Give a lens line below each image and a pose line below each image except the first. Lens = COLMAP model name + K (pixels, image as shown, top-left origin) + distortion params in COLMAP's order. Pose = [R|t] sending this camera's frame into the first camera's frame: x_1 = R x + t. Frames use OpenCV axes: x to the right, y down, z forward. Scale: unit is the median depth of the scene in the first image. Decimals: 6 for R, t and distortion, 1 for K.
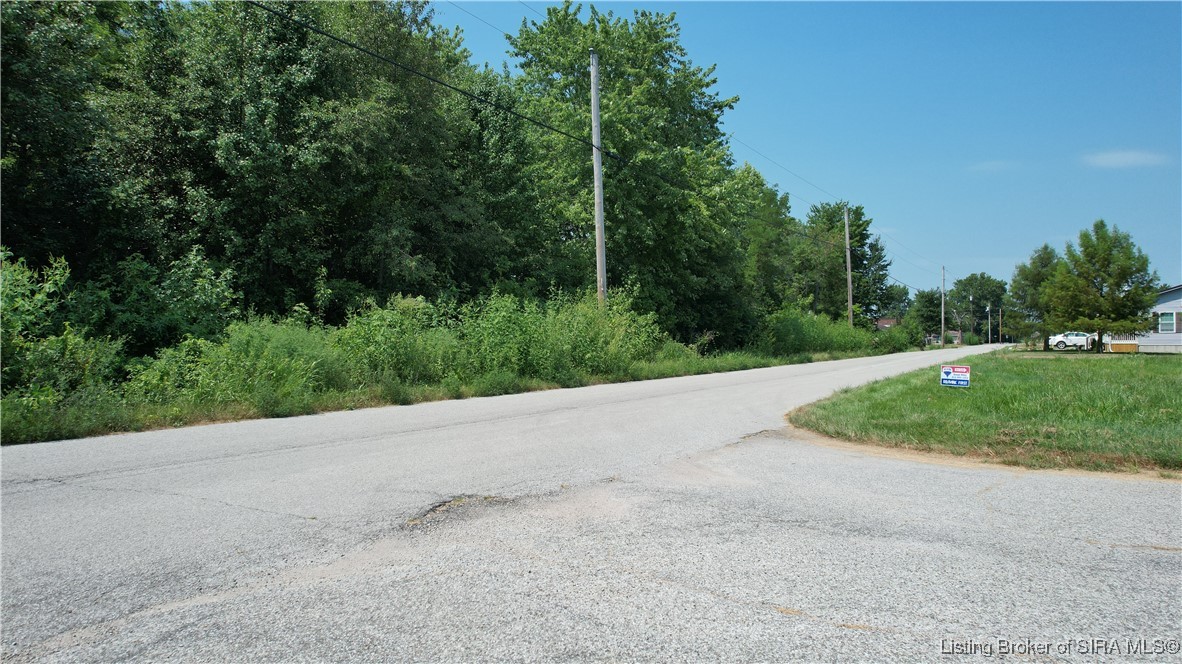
lens RADIAL K [[756.3, 0, 591.0], [0, 756.3, 332.0], [0, 0, 1]] dist [-0.088013, 0.083638]
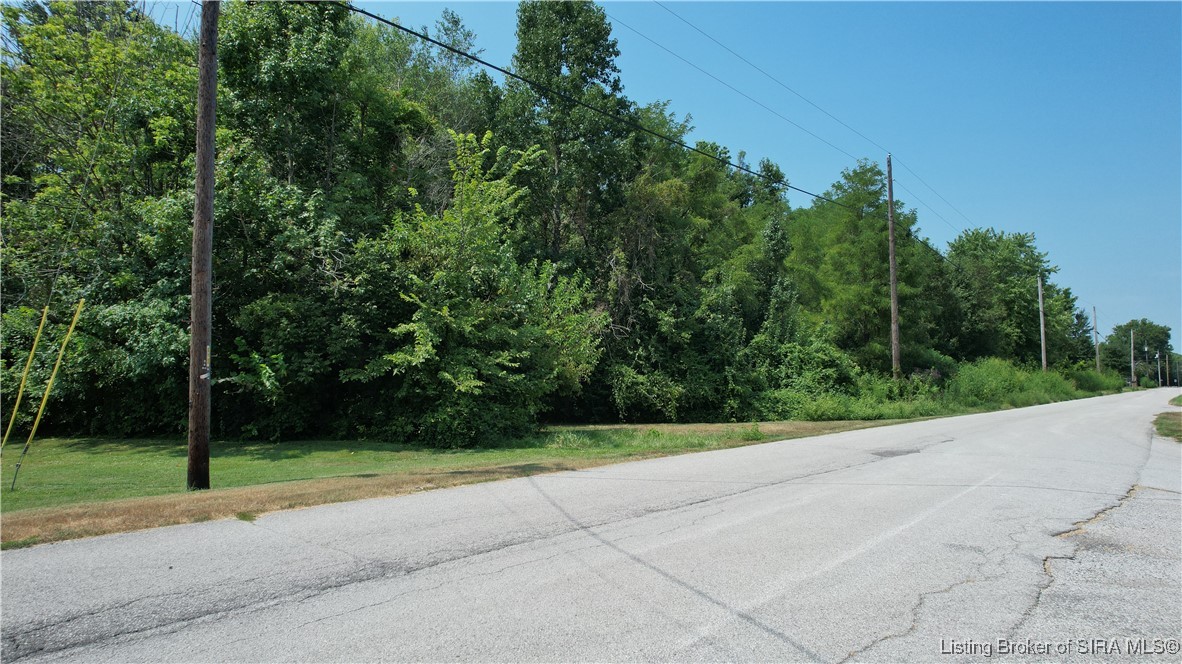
lens RADIAL K [[753.9, 0, 591.0], [0, 753.9, 332.0], [0, 0, 1]] dist [-0.079204, 0.072984]
pose [[0.989152, -0.000854, -0.146891, -0.457148], [-0.006955, 0.998589, -0.052641, -0.010139], [0.146729, 0.053092, 0.987751, -0.699236]]
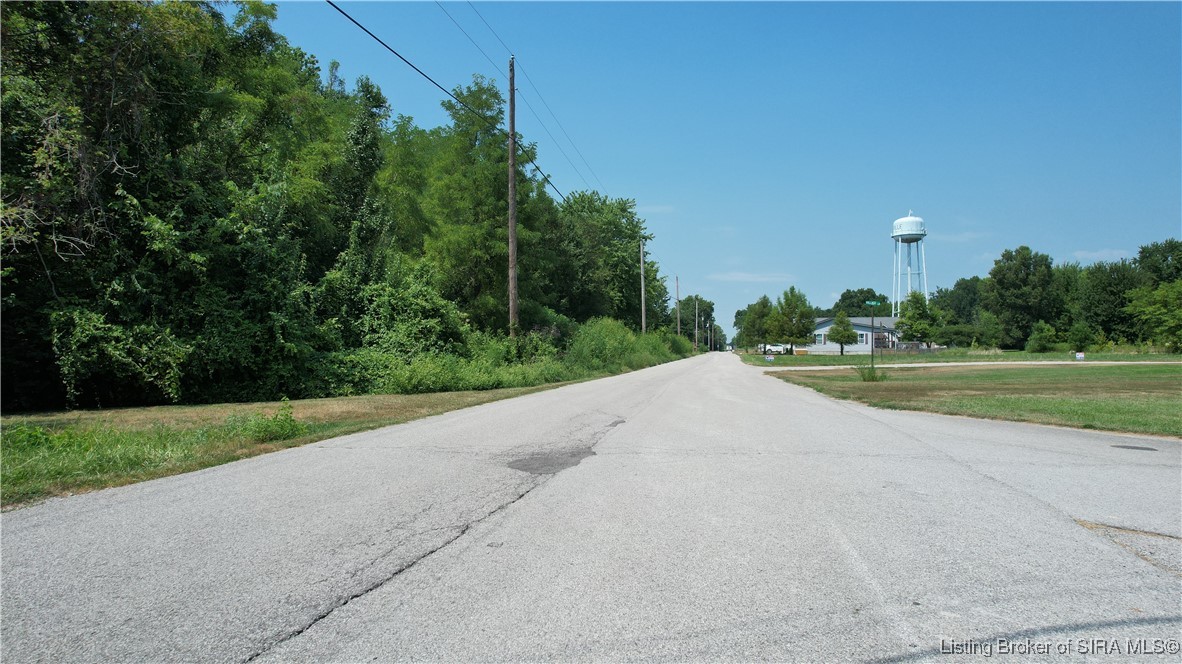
lens RADIAL K [[753.9, 0, 591.0], [0, 753.9, 332.0], [0, 0, 1]] dist [-0.079204, 0.072984]
pose [[0.934333, 0.007528, 0.356321, -0.431449], [-0.002904, 0.999904, -0.013512, -0.002960], [-0.356389, 0.011590, 0.934266, -0.553515]]
